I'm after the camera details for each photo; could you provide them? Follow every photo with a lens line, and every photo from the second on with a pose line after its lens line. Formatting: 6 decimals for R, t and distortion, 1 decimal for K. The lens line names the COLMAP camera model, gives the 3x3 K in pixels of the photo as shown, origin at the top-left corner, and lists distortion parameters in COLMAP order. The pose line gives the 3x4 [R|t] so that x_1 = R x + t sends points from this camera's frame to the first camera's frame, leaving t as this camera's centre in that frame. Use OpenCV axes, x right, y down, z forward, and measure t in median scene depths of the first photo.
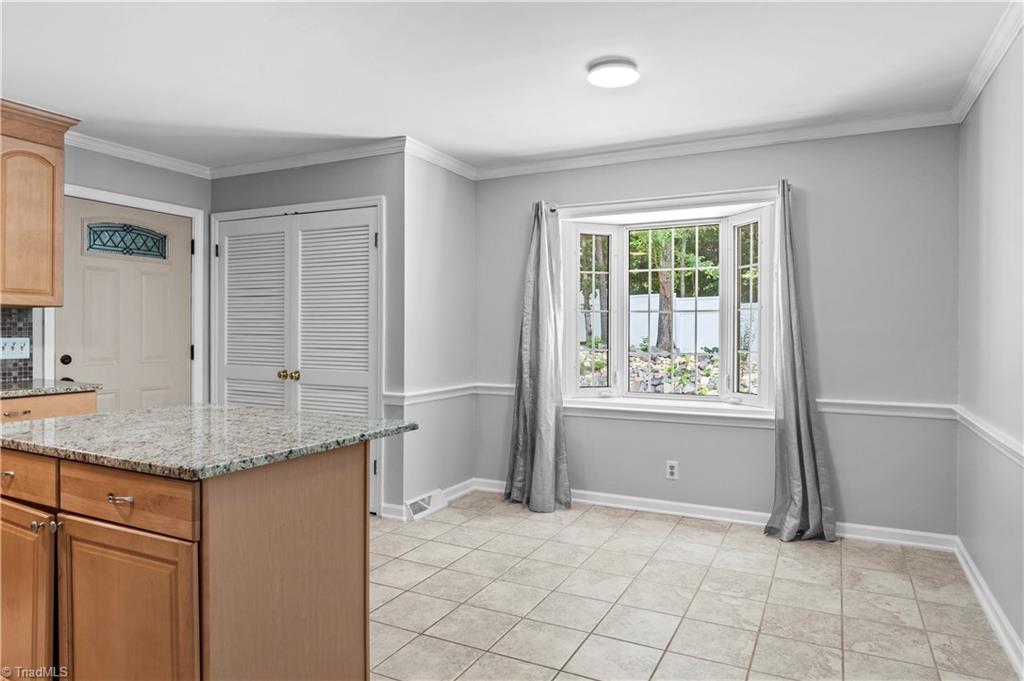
lens RADIAL K [[610.3, 0, 512.0], [0, 610.3, 340.5], [0, 0, 1]] dist [-0.025116, -0.000570]
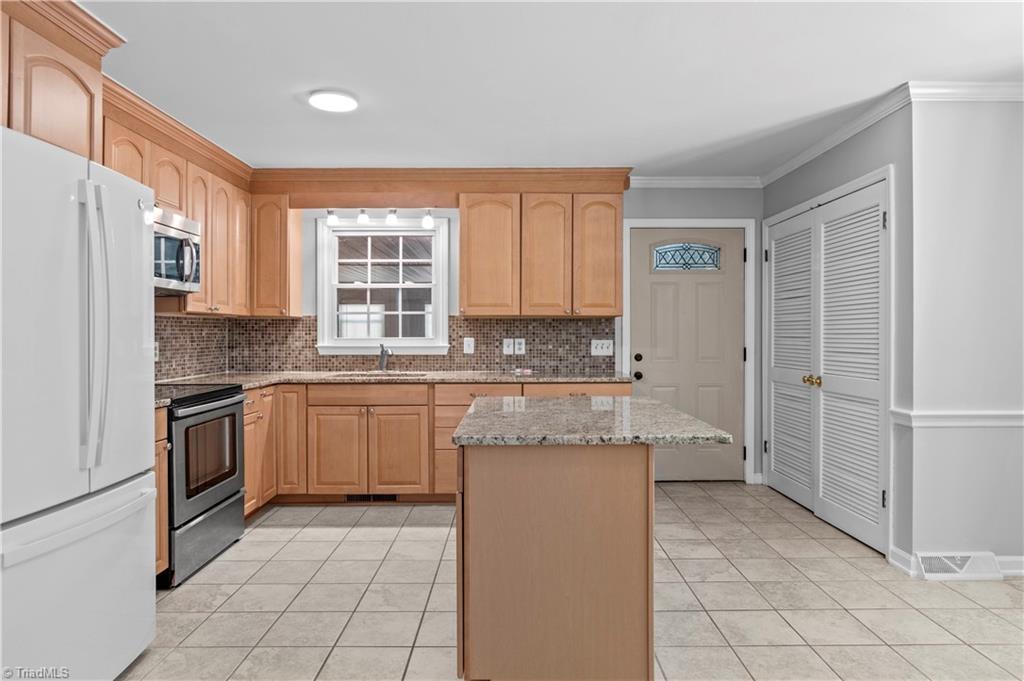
lens RADIAL K [[594.7, 0, 512.0], [0, 594.7, 340.5], [0, 0, 1]] dist [-0.000002, 0.000274]
pose [[0.462303, 0.001012, -0.886722, 0.258944], [-0.008009, 0.999963, -0.003035, 0.002316], [0.886686, 0.008505, 0.462294, 0.192668]]
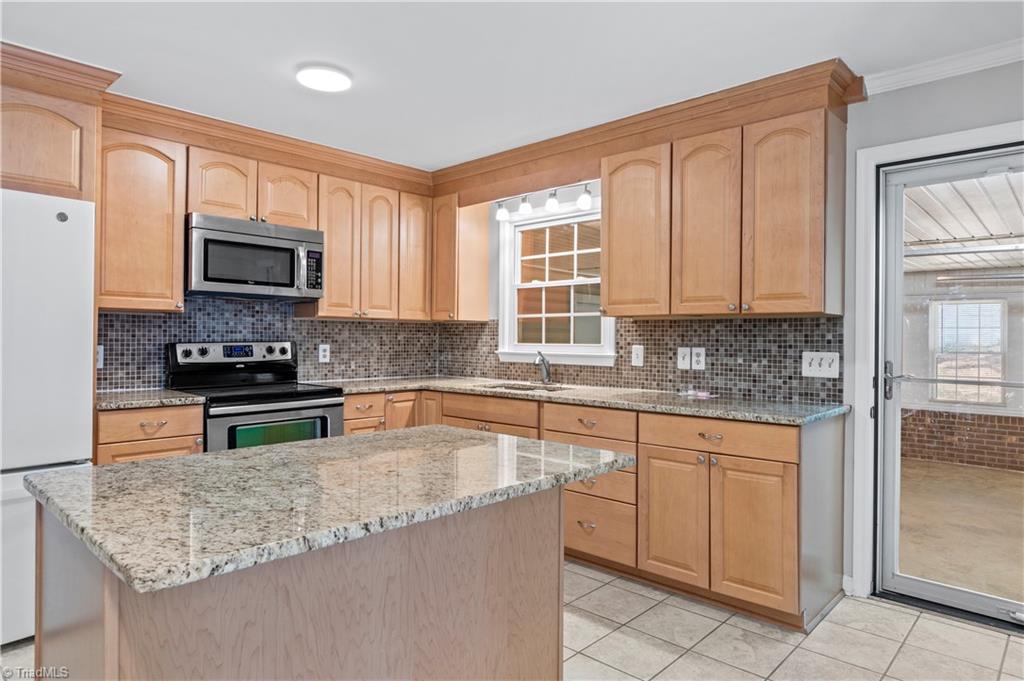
lens RADIAL K [[607.8, 0, 556.4], [0, 607.8, 339.8], [0, 0, 1]] dist [-0.001263, -0.000410]
pose [[-0.230418, -0.008266, -0.973057, 0.080099], [-0.024691, 0.999692, -0.002646, -0.010217], [0.972778, 0.023416, -0.230552, 0.814653]]
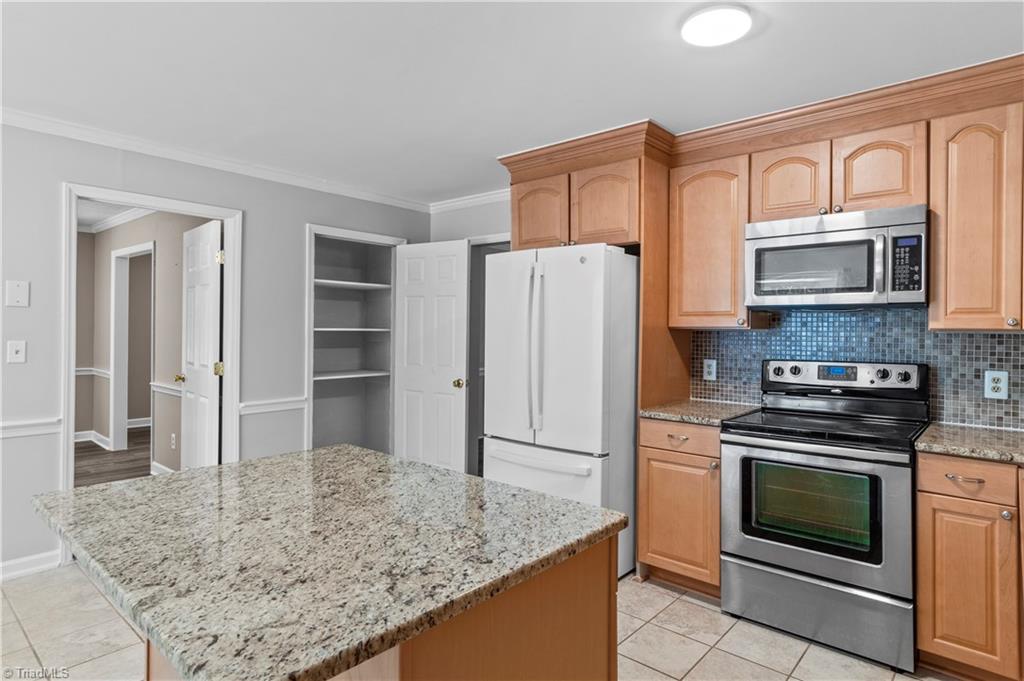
lens RADIAL K [[562.1, 0, 532.1], [0, 562.1, 331.5], [0, 0, 1]] dist [0.002465, 0.000918]
pose [[-0.975863, -0.019207, 0.217539, -0.535126], [-0.015812, 0.999725, 0.017335, -0.044847], [-0.217812, 0.013477, -0.975898, 0.917668]]
